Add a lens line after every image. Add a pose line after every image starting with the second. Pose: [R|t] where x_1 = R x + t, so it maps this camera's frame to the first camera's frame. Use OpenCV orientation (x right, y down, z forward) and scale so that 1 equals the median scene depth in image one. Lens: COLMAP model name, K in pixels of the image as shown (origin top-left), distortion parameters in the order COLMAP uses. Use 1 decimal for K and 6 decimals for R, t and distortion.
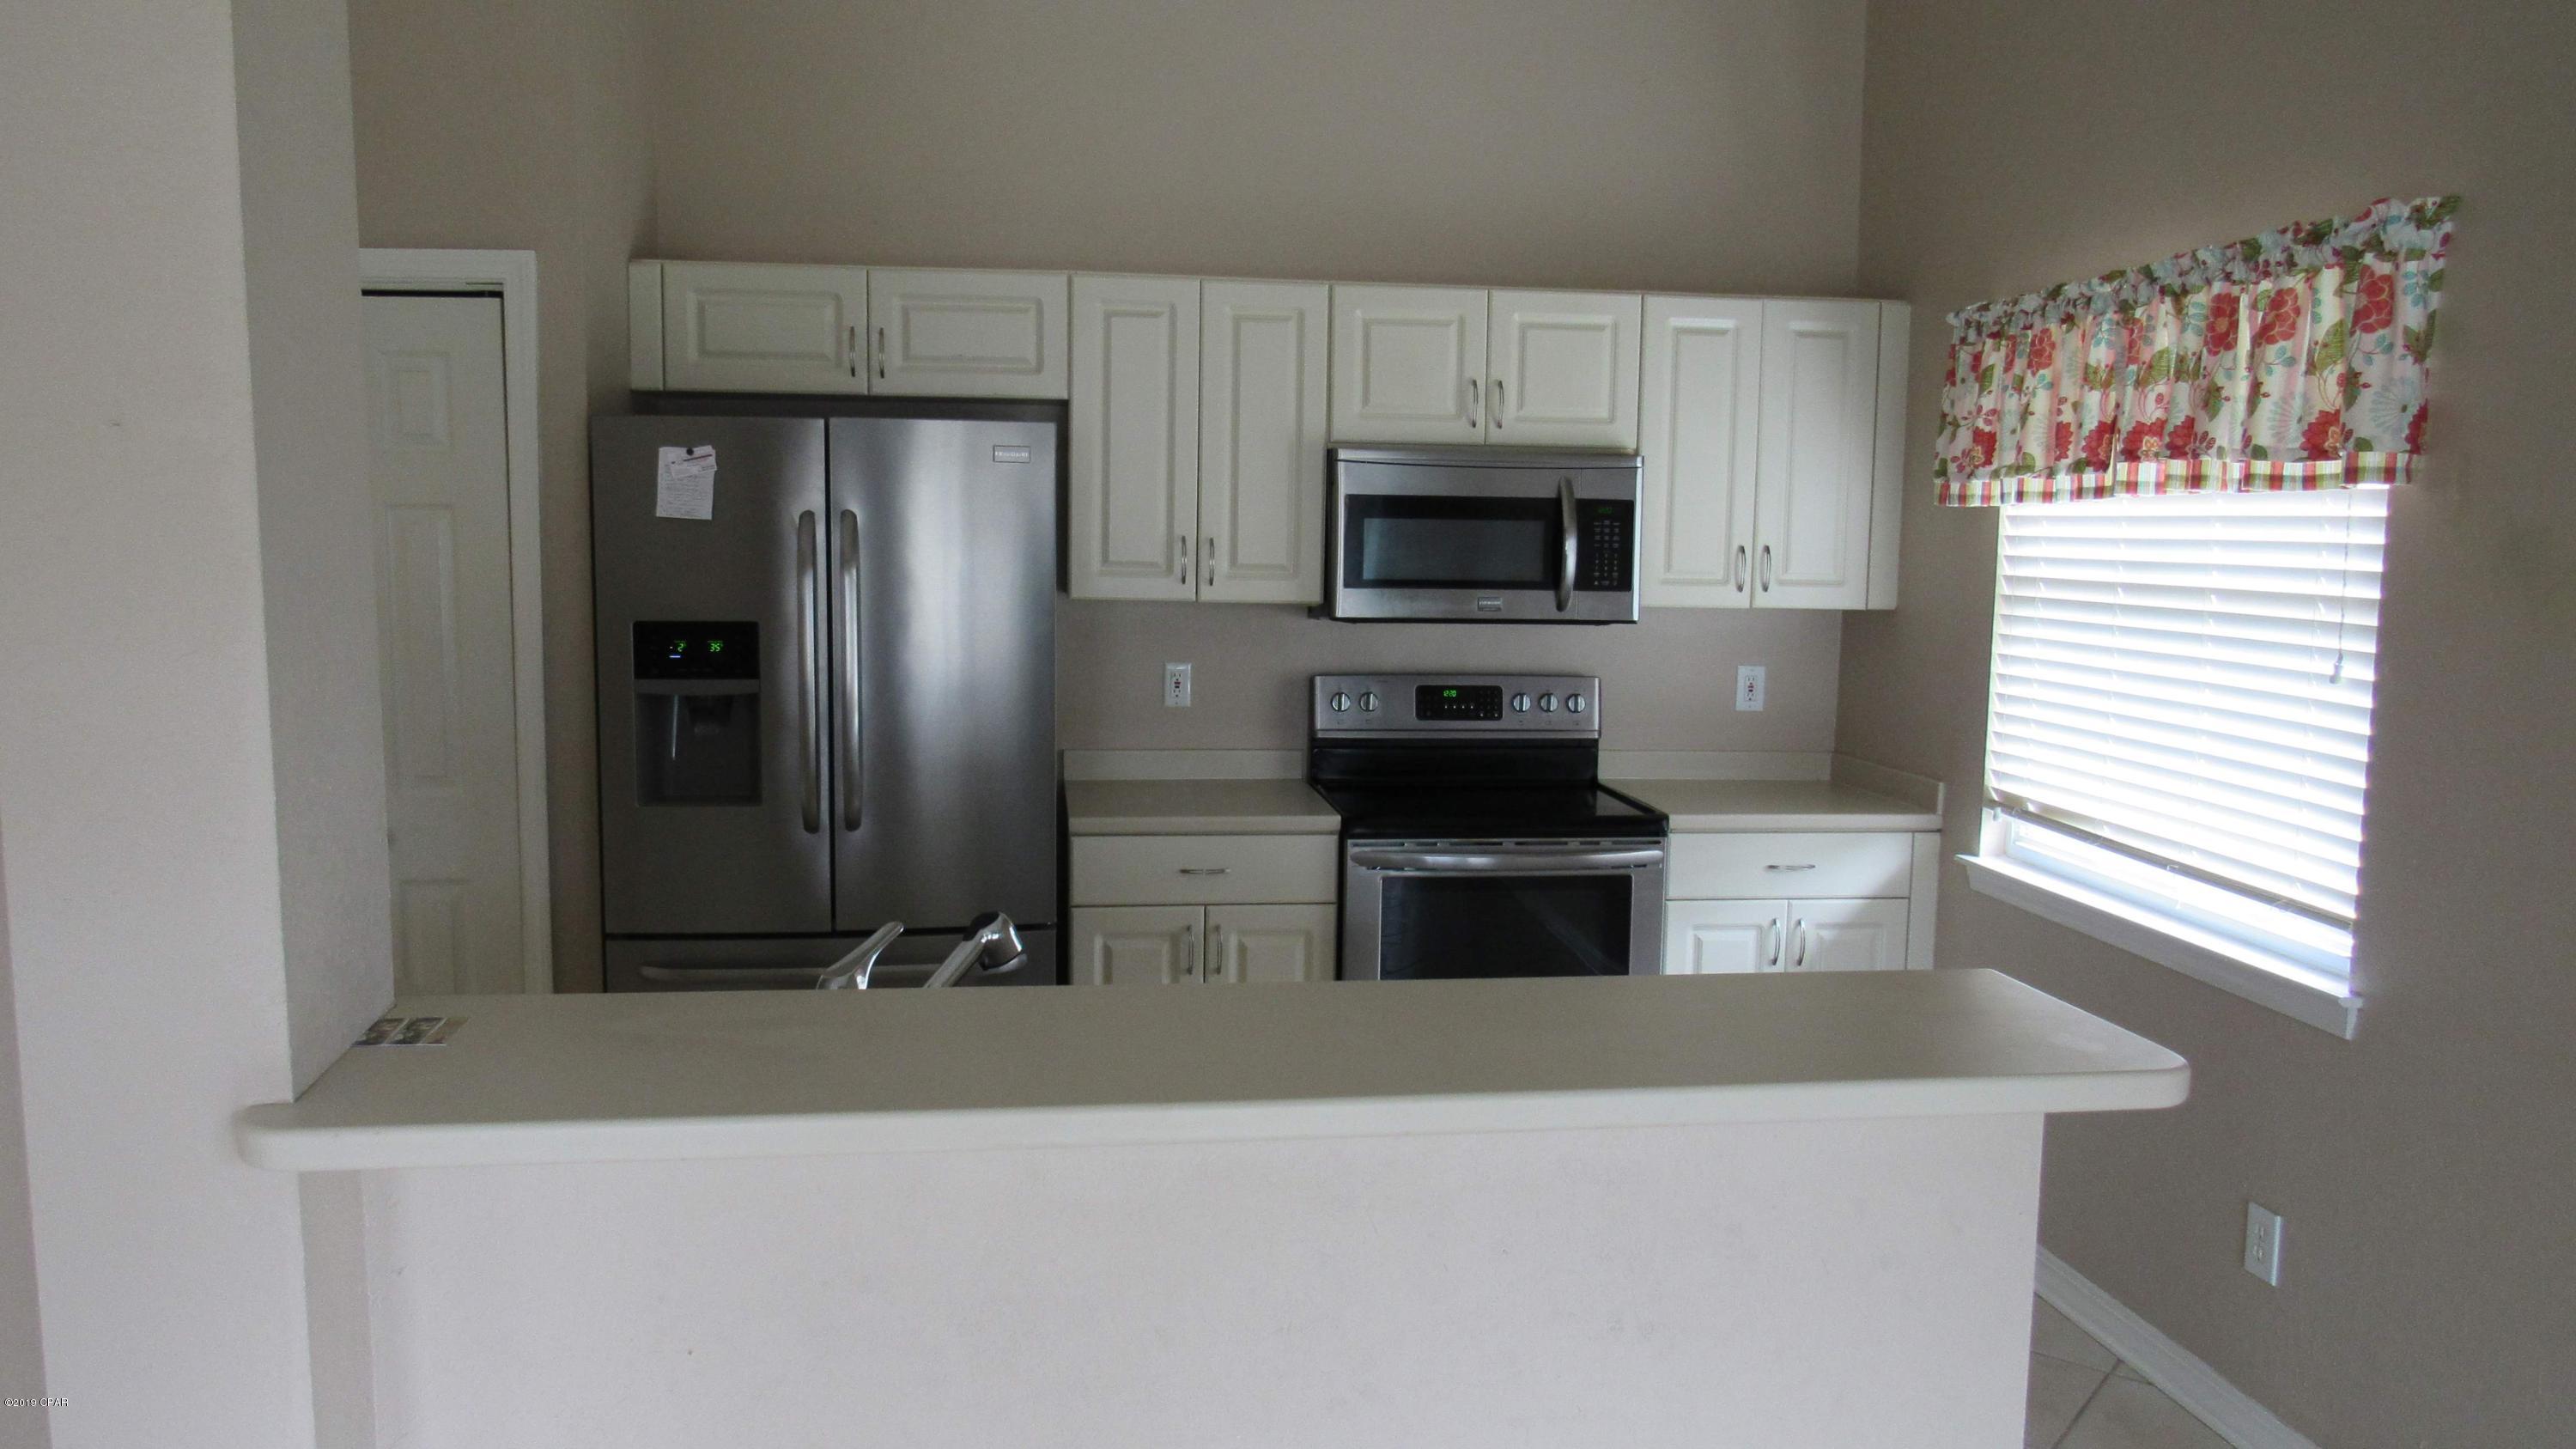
lens RADIAL K [[1879.3, 0, 1288.0], [0, 1879.3, 724.5], [0, 0, 1]] dist [-0.022251, 0.002410]
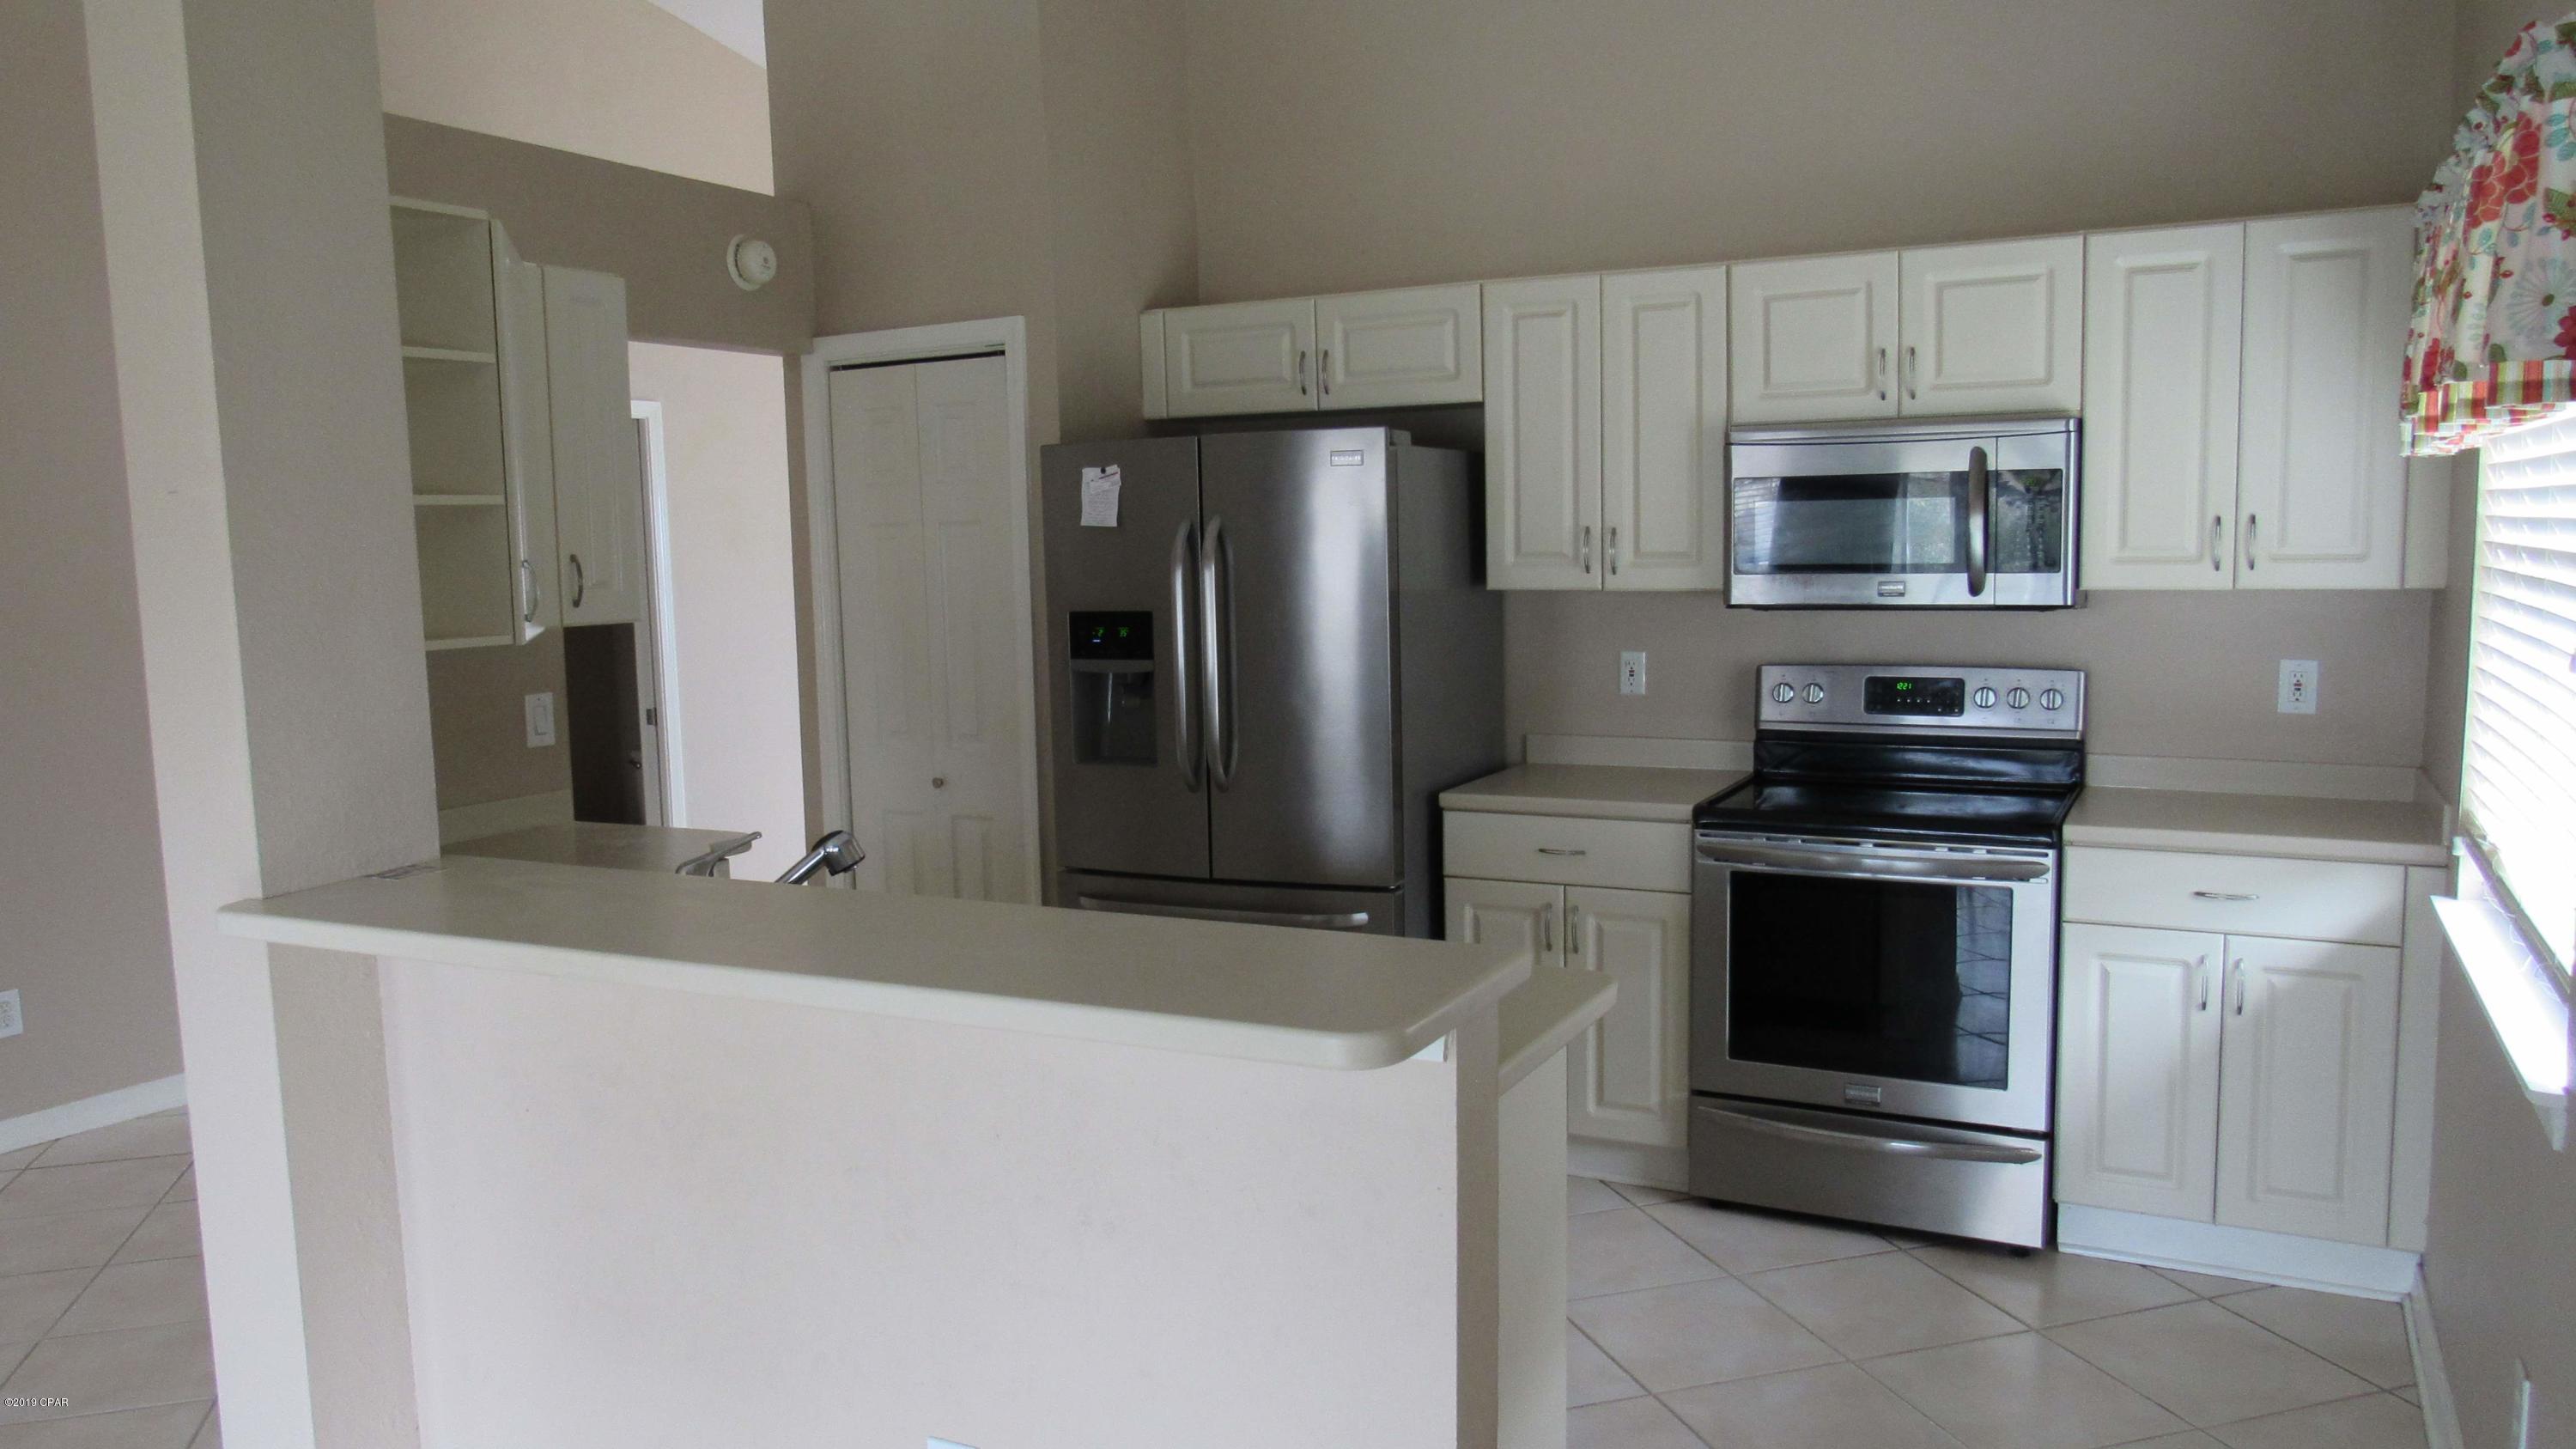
lens RADIAL K [[1879.3, 0, 1288.0], [0, 1879.3, 724.5], [0, 0, 1]] dist [-0.022251, 0.002410]
pose [[0.814110, 0.027011, -0.580083, 0.408890], [-0.028298, 0.999576, 0.006830, 0.005286], [0.580021, 0.010855, 0.814529, 0.072037]]
